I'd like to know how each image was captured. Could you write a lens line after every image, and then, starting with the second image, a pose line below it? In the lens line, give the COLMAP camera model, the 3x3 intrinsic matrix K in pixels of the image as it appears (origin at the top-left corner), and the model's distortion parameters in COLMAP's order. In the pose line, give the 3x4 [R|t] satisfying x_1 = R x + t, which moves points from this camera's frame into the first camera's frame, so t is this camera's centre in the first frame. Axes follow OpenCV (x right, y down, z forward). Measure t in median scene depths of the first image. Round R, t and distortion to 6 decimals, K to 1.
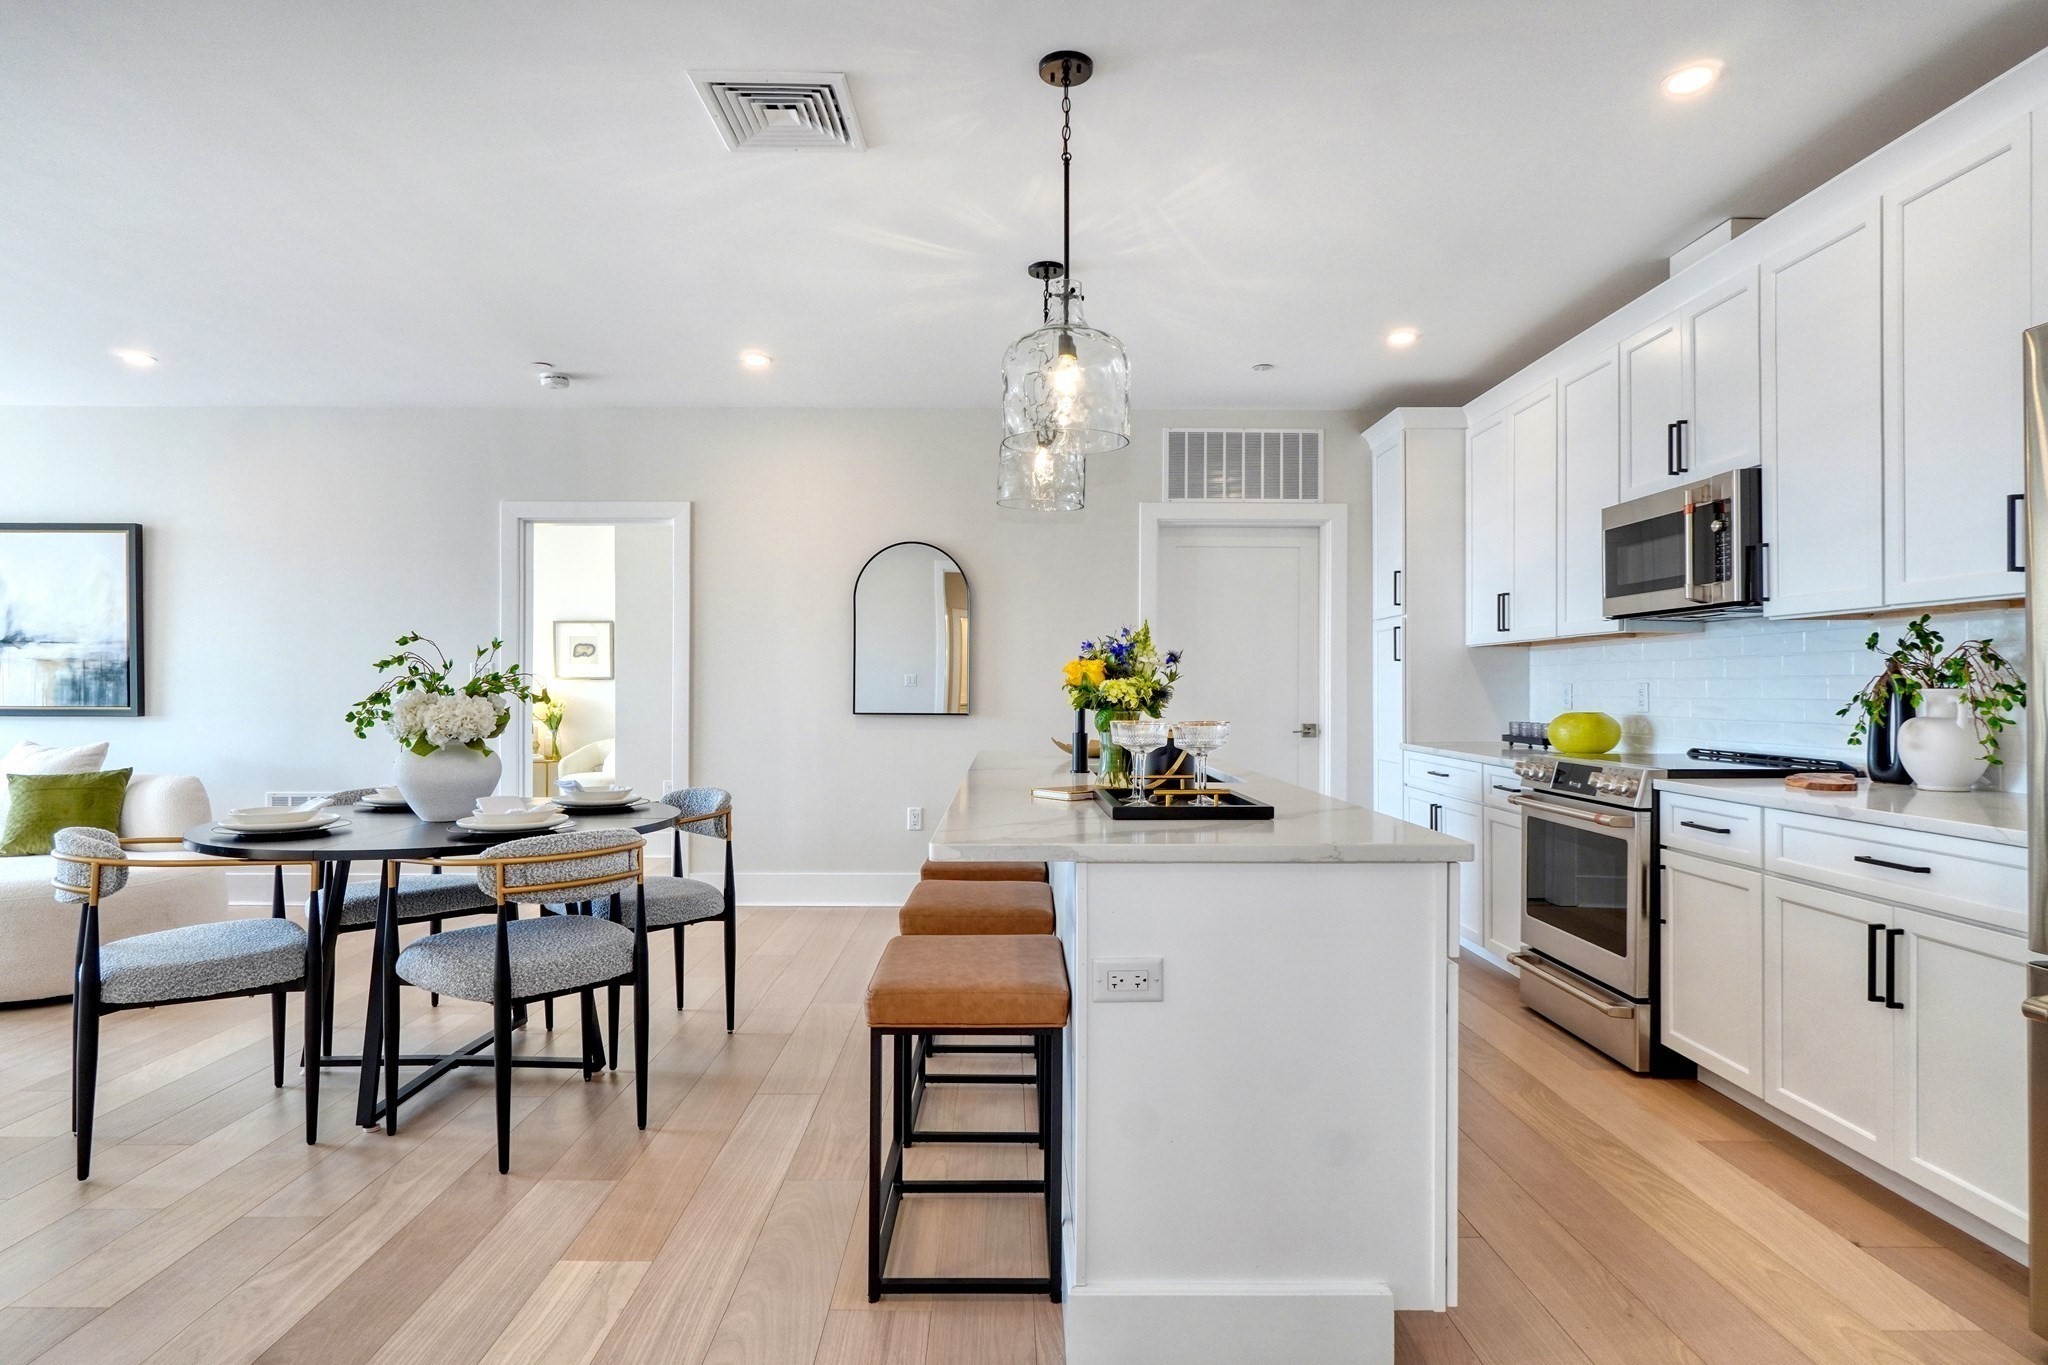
lens RADIAL K [[1125.3, 0, 1024.0], [0, 1125.3, 682.5], [0, 0, 1]] dist [-0.003427, 0.000713]
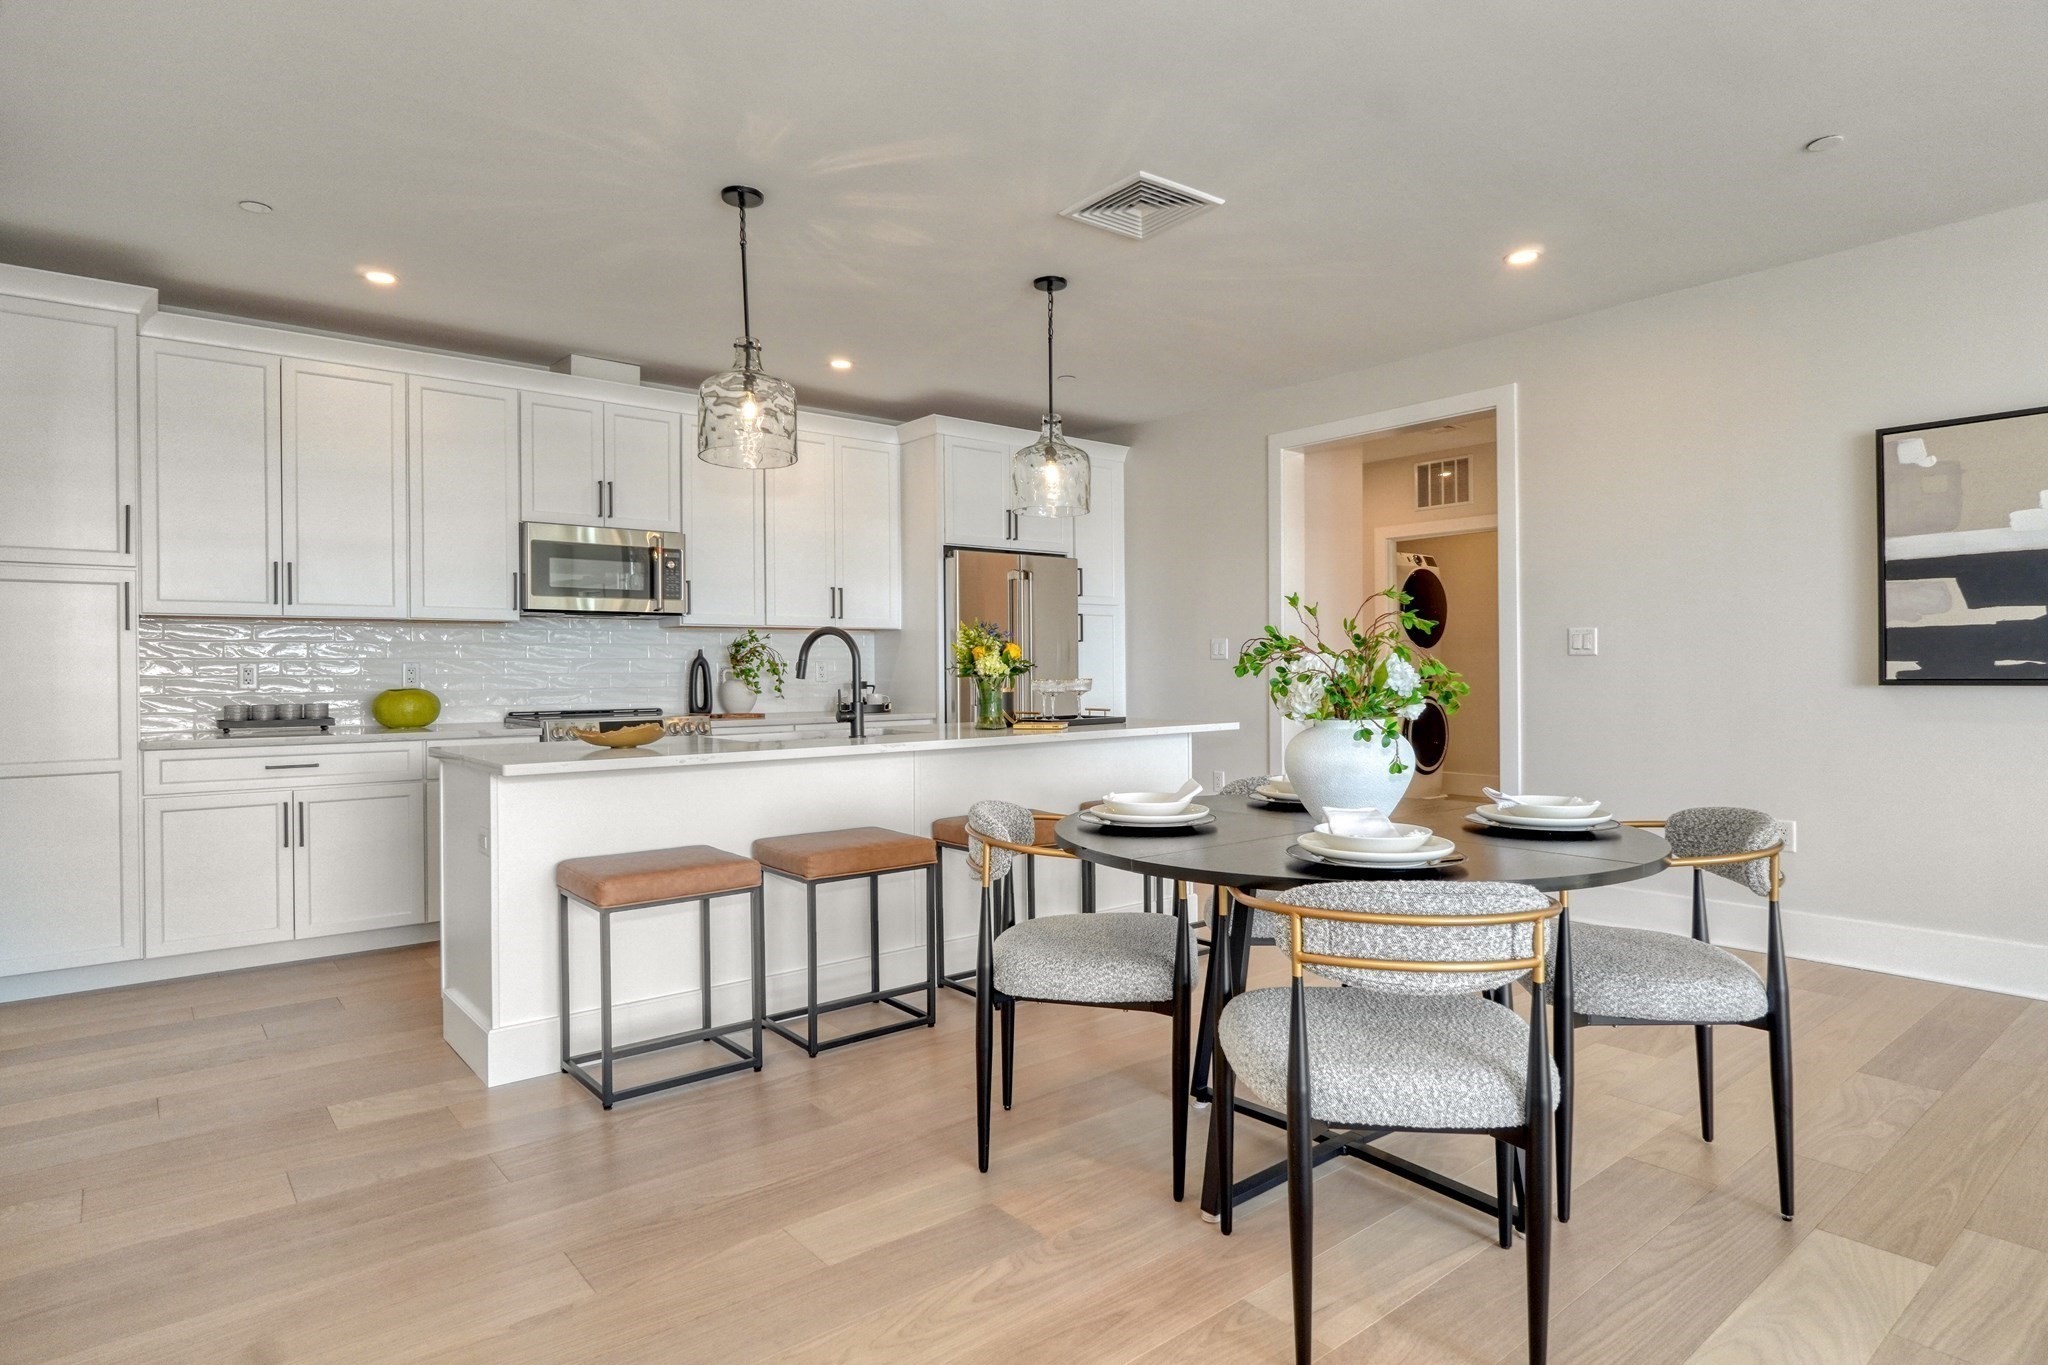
lens RADIAL K [[1125.3, 0, 1024.0], [0, 1125.3, 682.5], [0, 0, 1]] dist [-0.003427, 0.000713]
pose [[-0.624833, -0.007711, 0.780720, -0.928757], [0.001627, 0.999936, 0.011179, 0.012064], [-0.780757, 0.008256, -0.624781, 1.568488]]
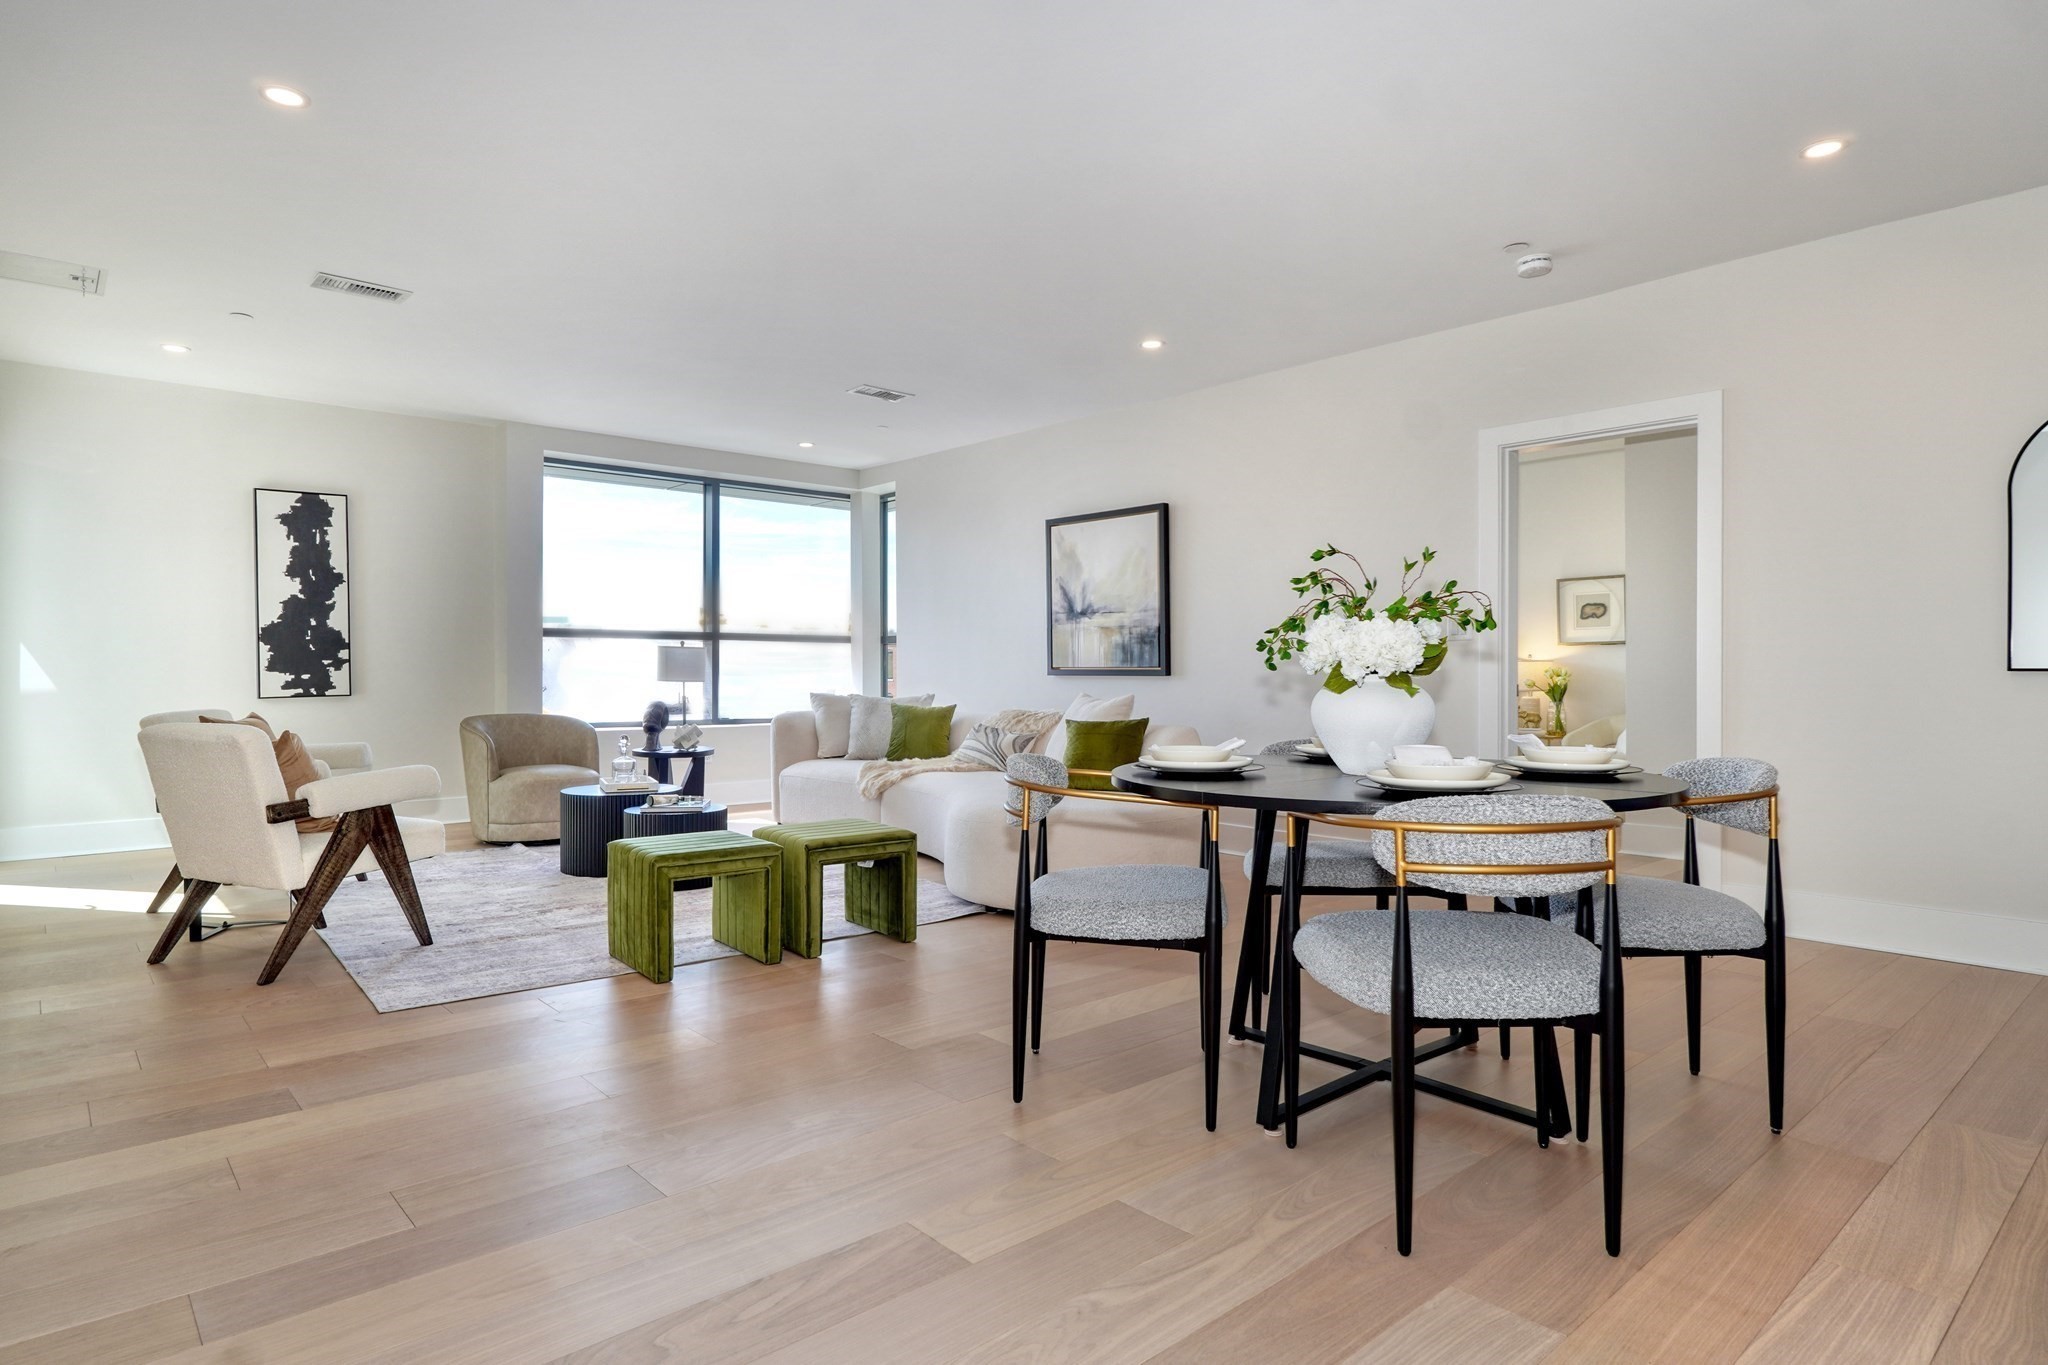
lens RADIAL K [[1125.3, 0, 1024.0], [0, 1125.3, 682.5], [0, 0, 1]] dist [-0.003427, 0.000713]
pose [[0.652762, 0.000771, -0.757562, -0.058952], [0.005833, 0.999965, 0.006043, 0.049176], [0.757540, -0.008363, 0.652735, 0.276573]]
